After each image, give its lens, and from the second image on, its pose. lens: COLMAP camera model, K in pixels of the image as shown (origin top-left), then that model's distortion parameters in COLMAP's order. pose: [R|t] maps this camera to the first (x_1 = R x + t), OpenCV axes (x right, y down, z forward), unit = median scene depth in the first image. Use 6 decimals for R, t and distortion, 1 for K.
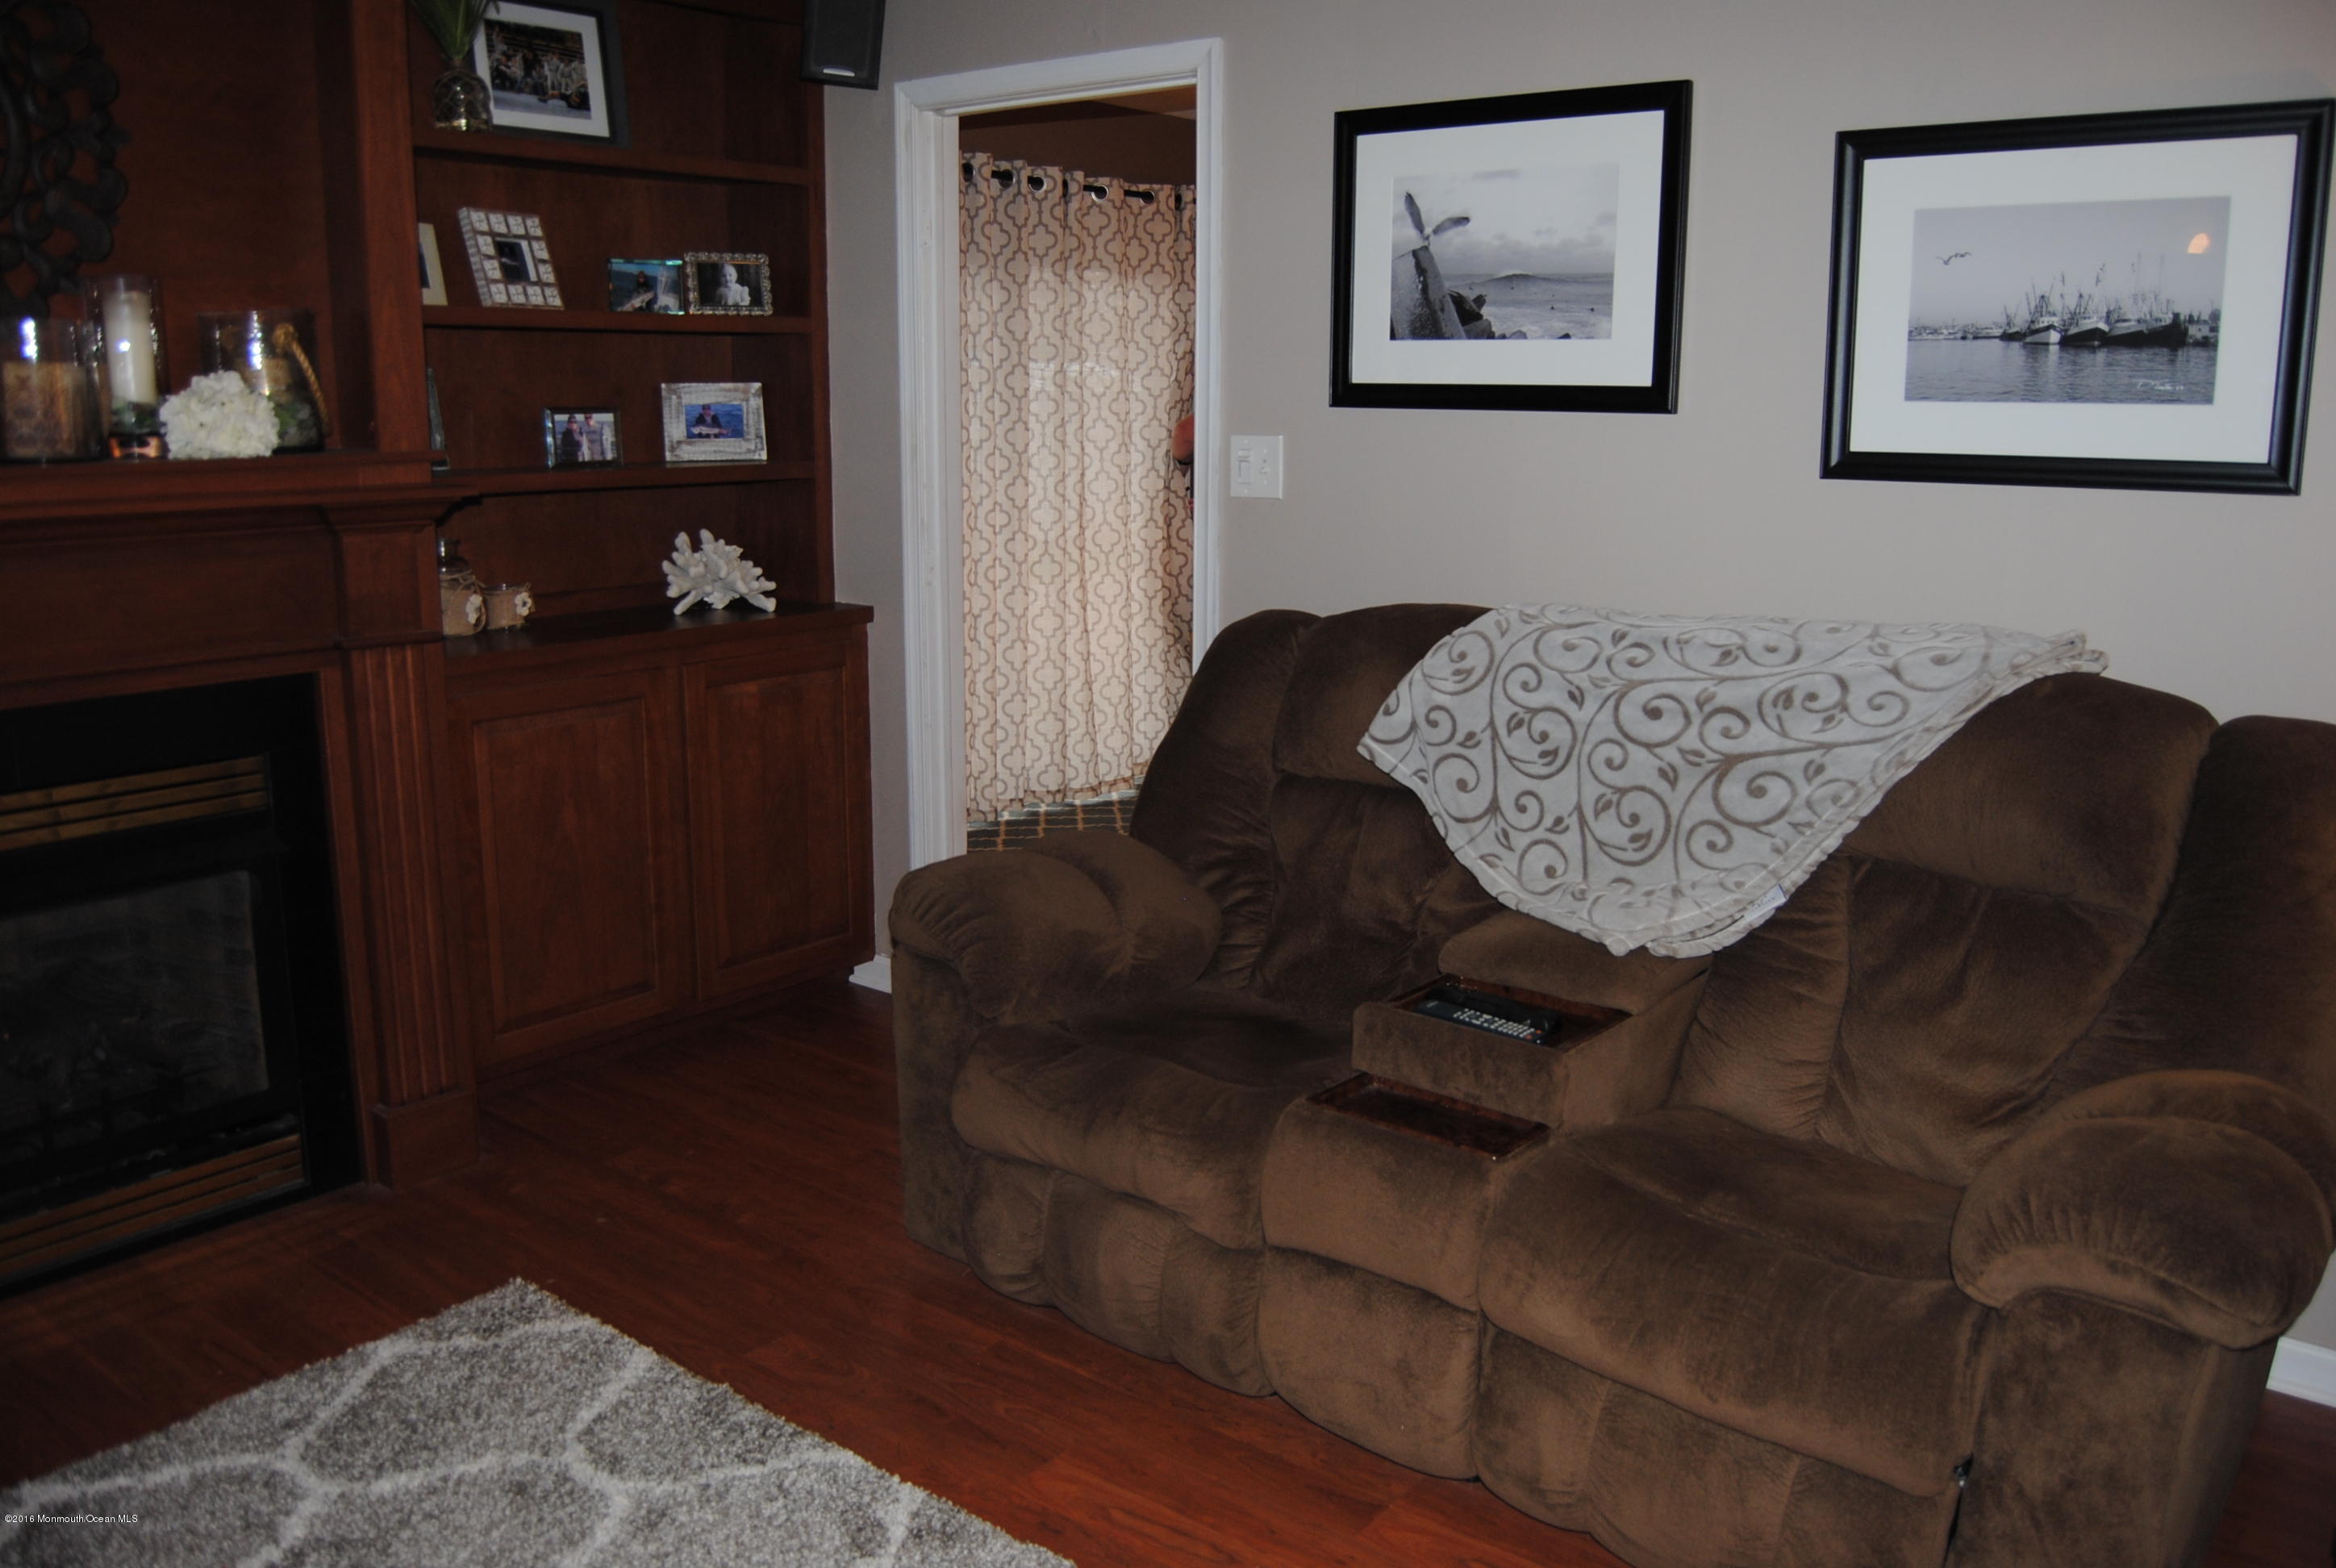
lens RADIAL K [[1826.5, 0, 1177.5], [0, 1826.5, 783.1], [0, 0, 1]] dist [-0.098362, 0.034789]
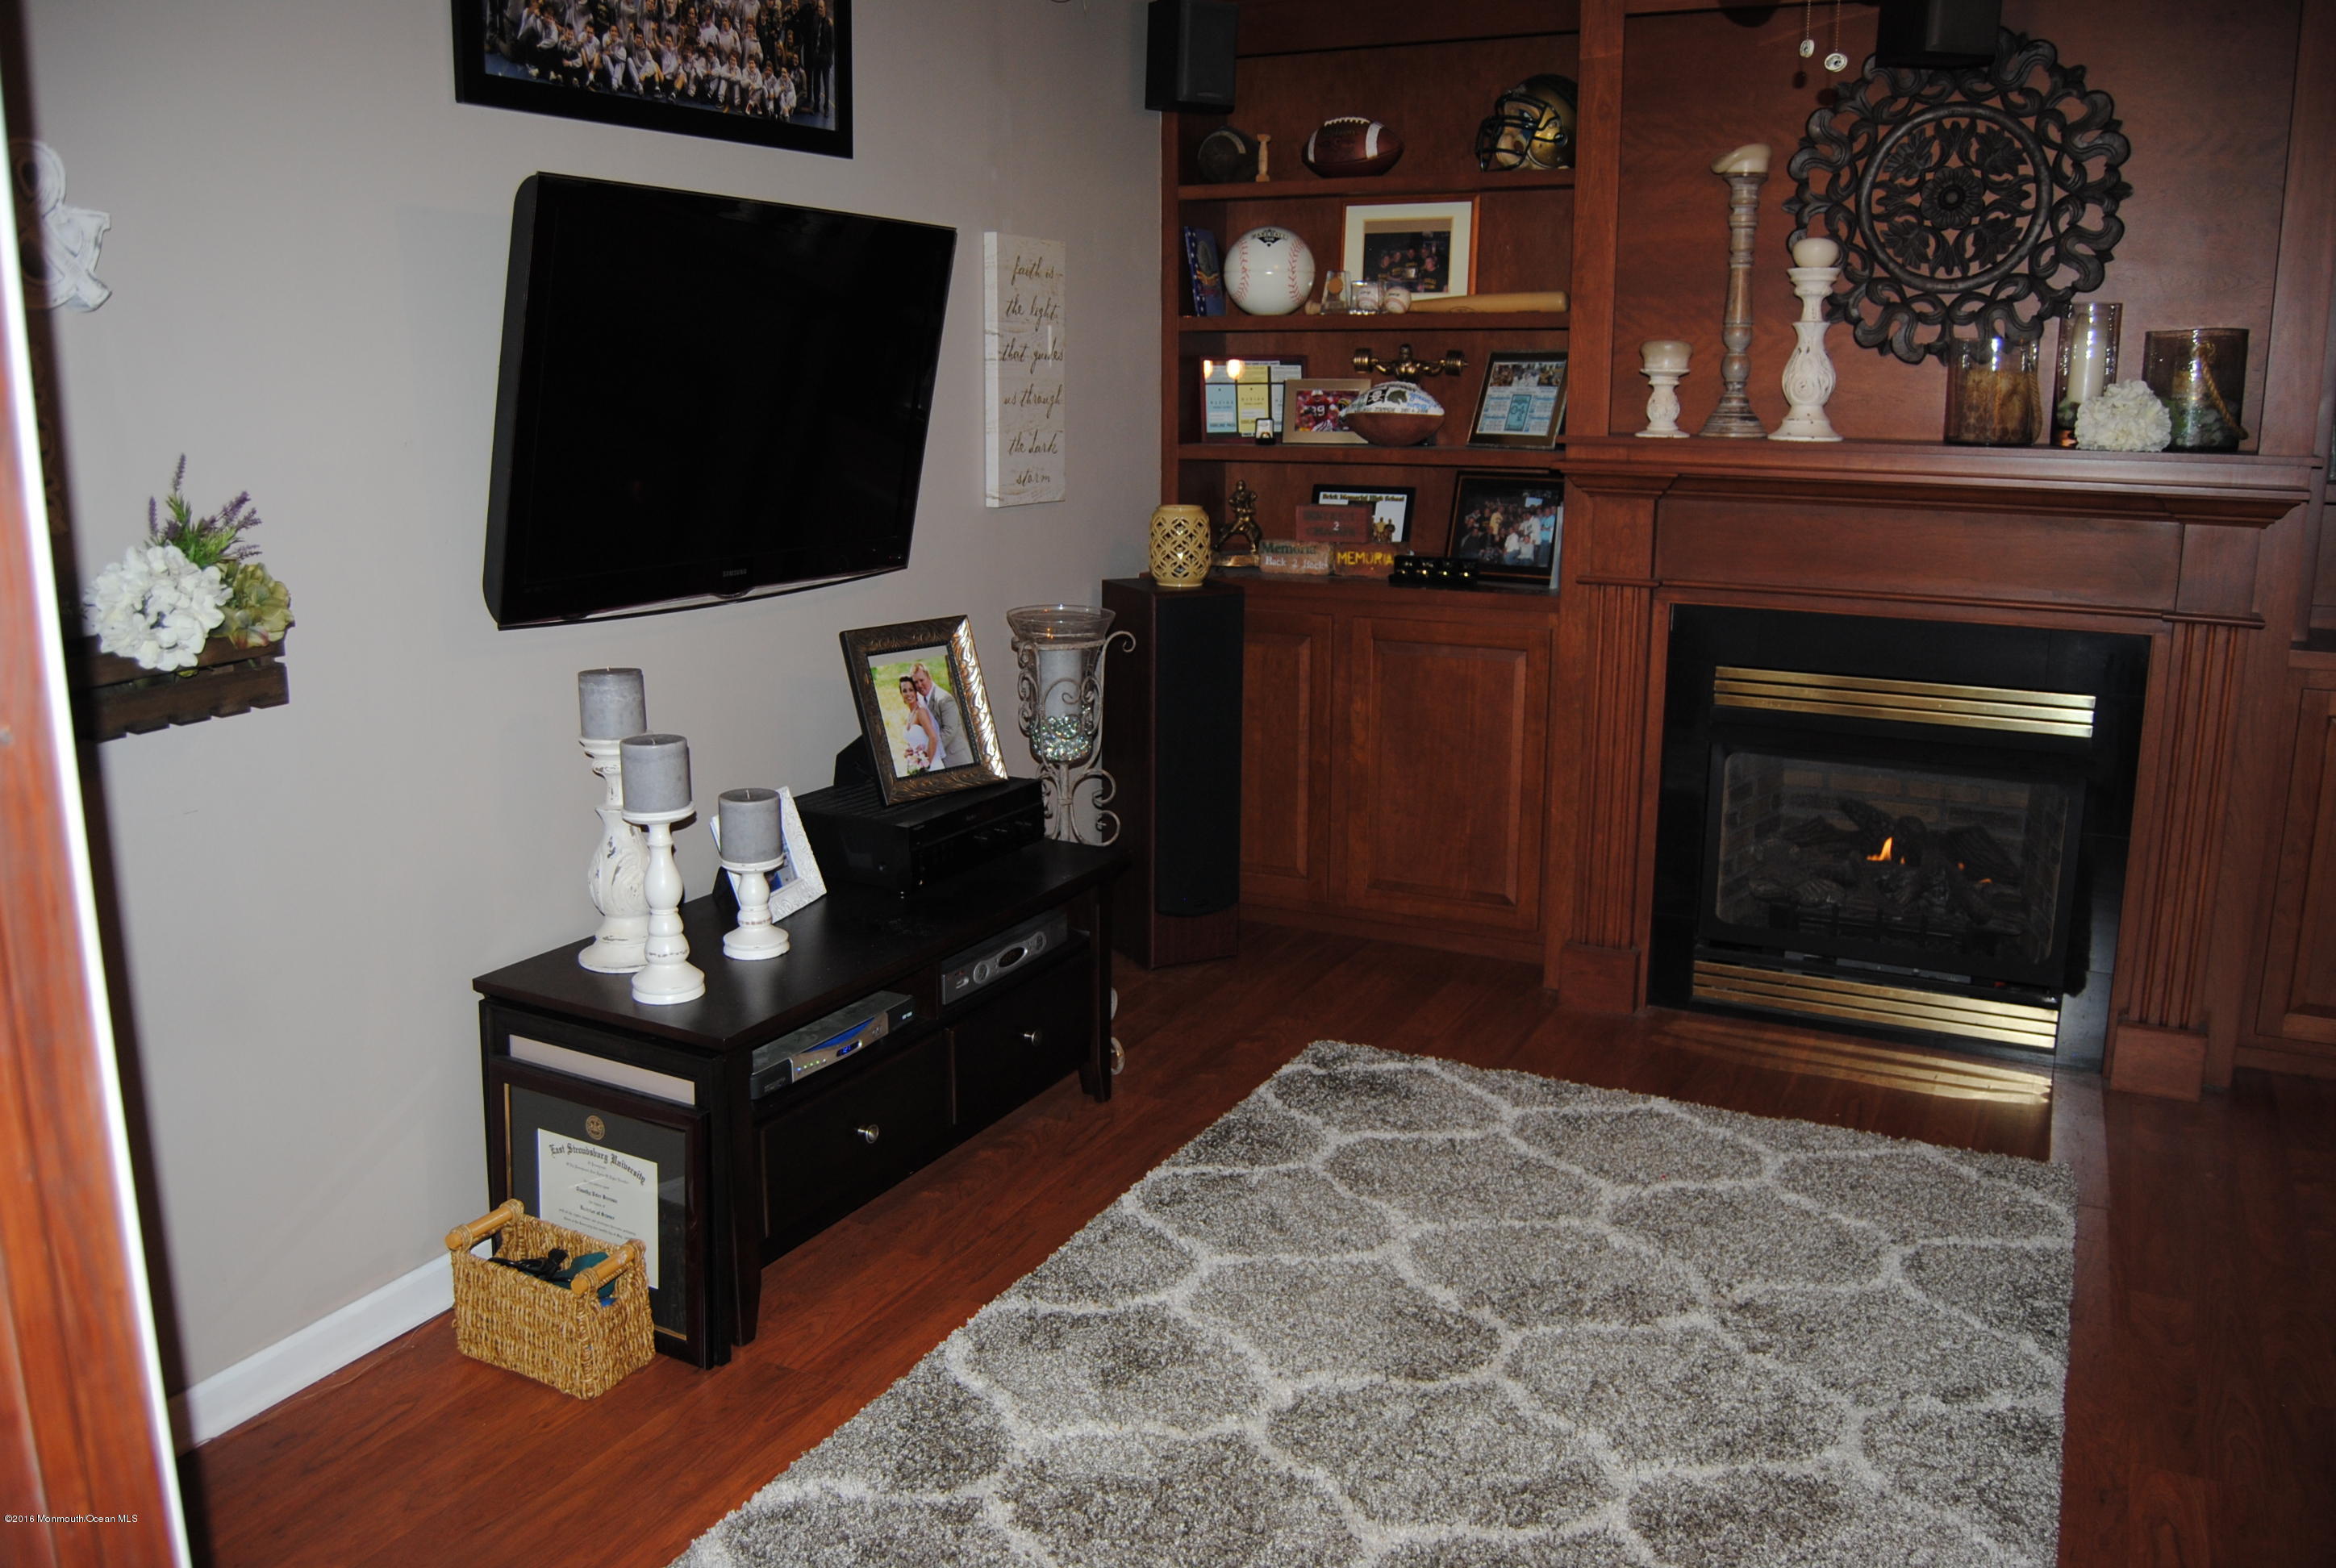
lens RADIAL K [[1826.5, 0, 1172.4], [0, 1826.5, 780.0], [0, 0, 1]] dist [-0.098362, 0.034789]
pose [[0.184876, 0.207771, -0.960548, 0.445923], [-0.207583, 0.963600, 0.168477, -0.028431], [0.960589, 0.168246, 0.221276, 0.112315]]
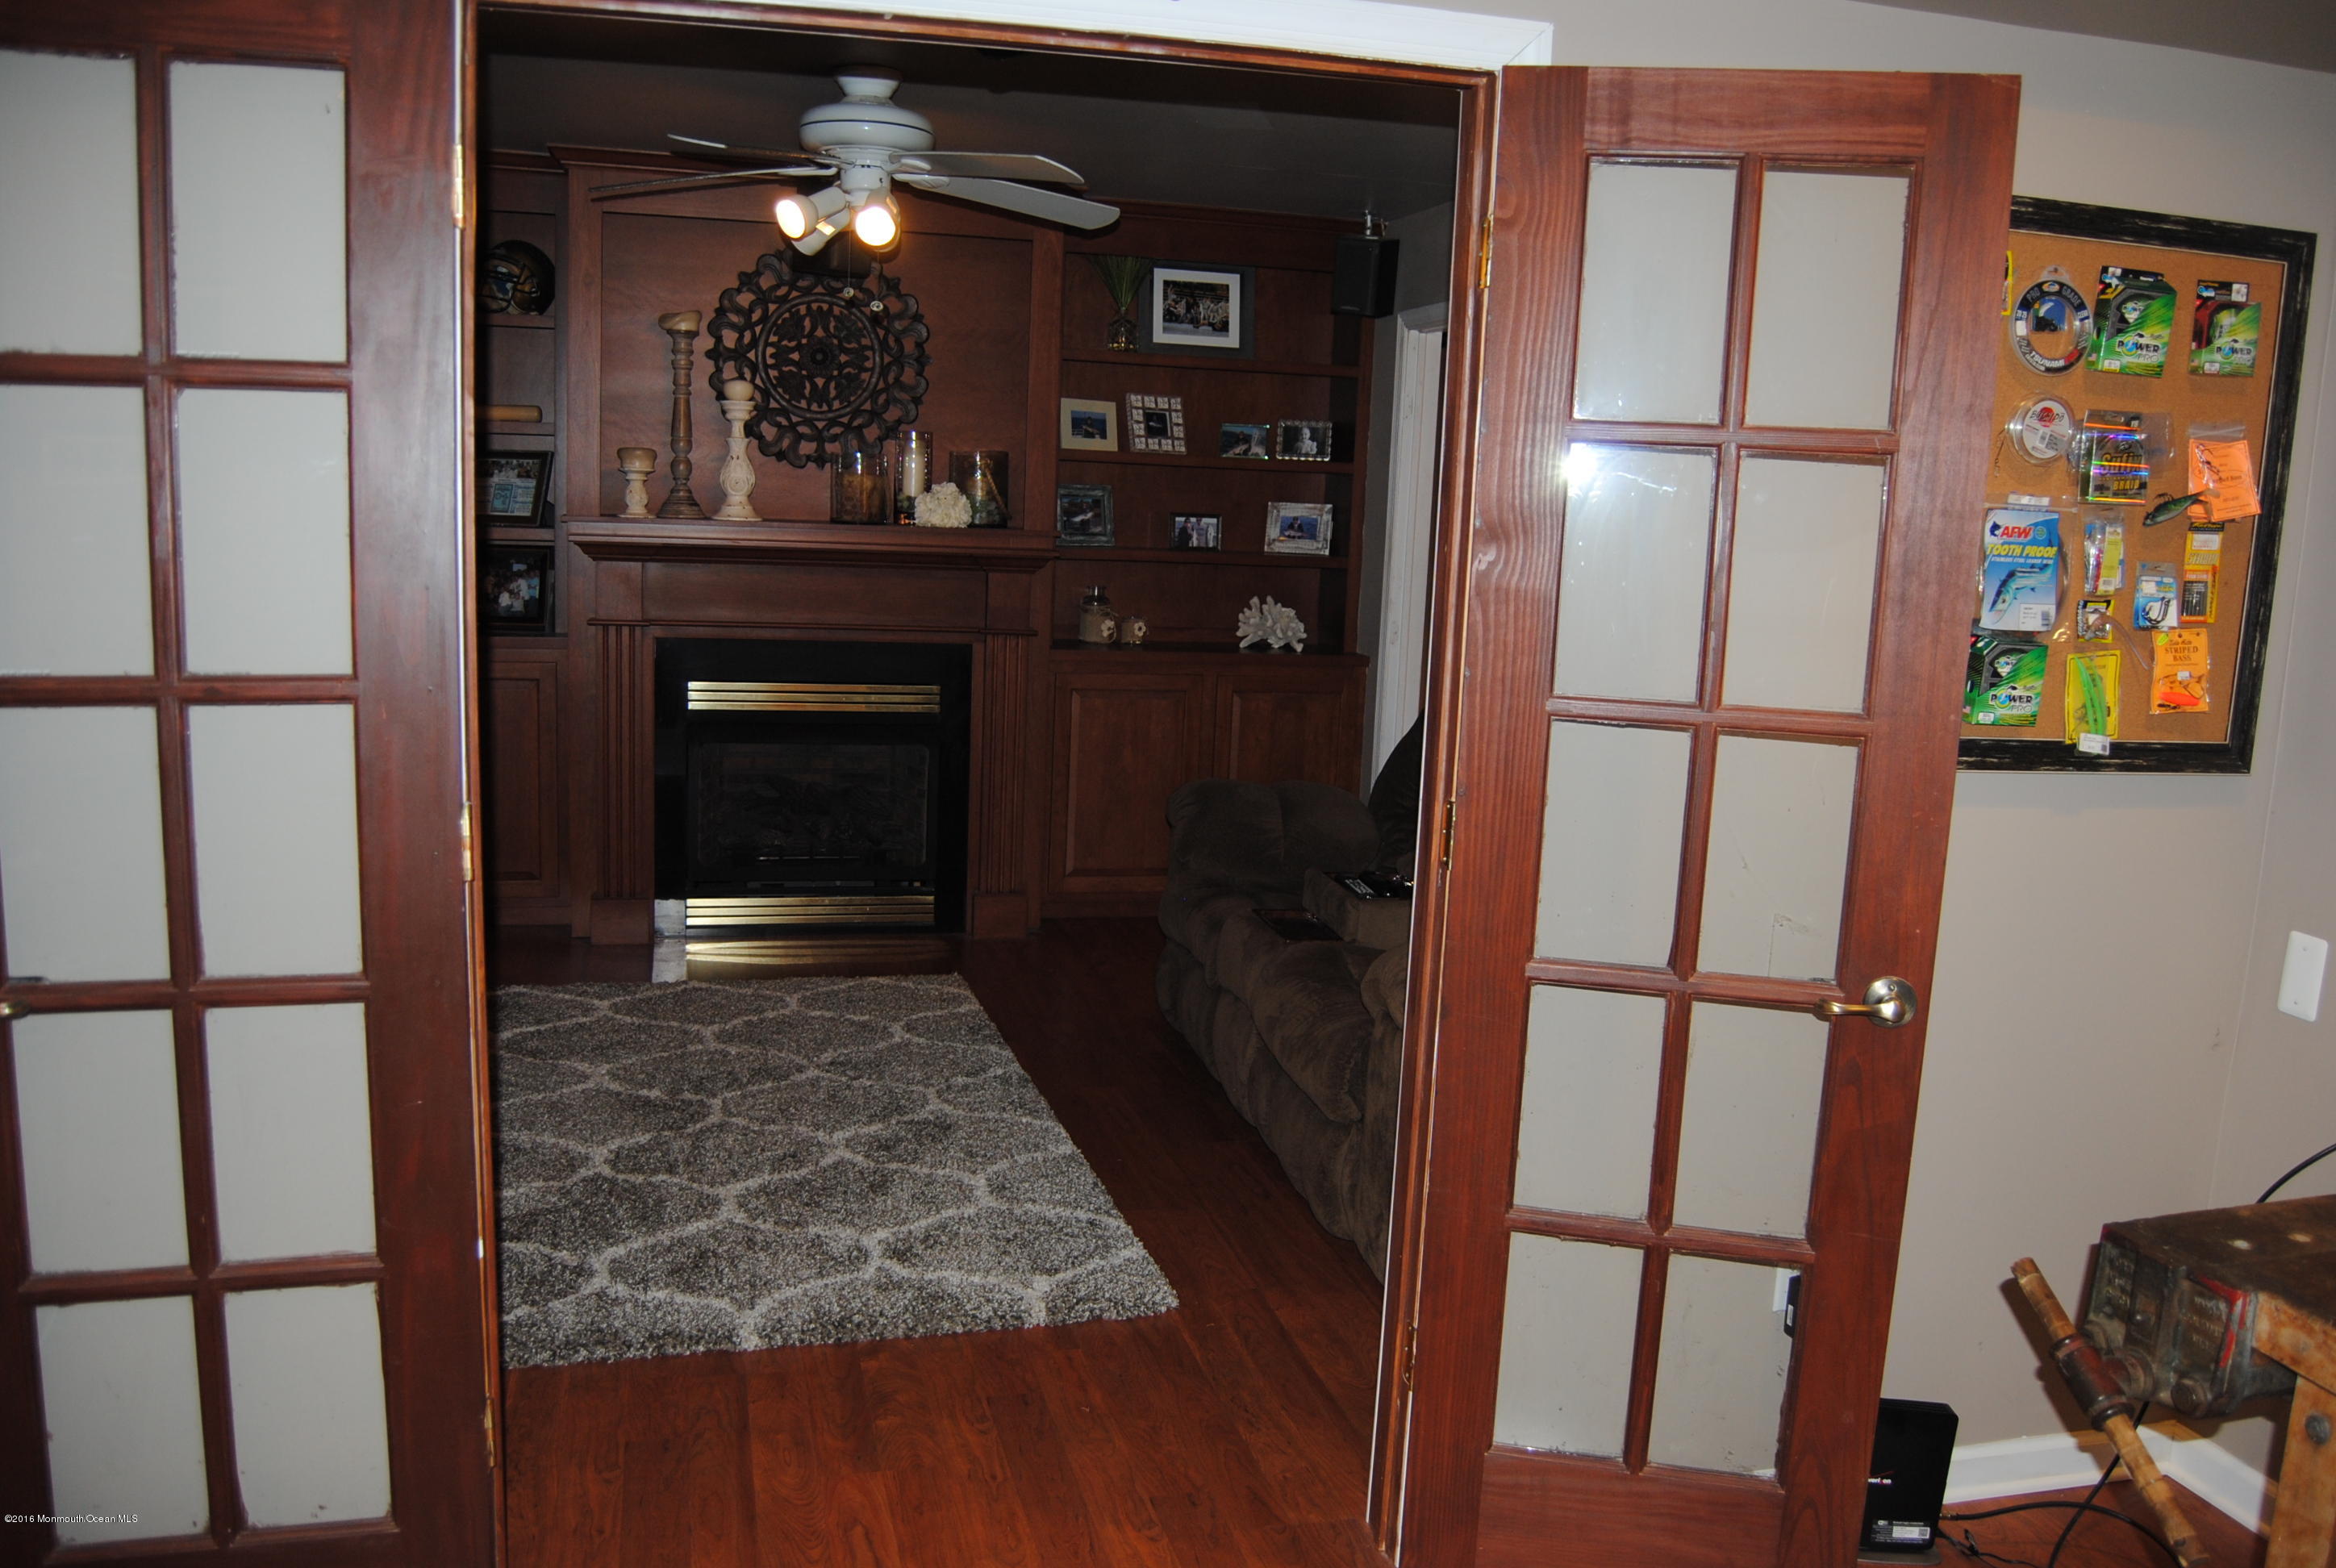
lens RADIAL K [[1826.5, 0, 1167.0], [0, 1826.5, 779.8], [0, 0, 1]] dist [-0.098362, 0.034789]
pose [[0.791930, 0.122963, -0.598103, 0.677373], [-0.165268, 0.986117, -0.016091, 0.059752], [0.587821, 0.111590, 0.801258, -0.311221]]
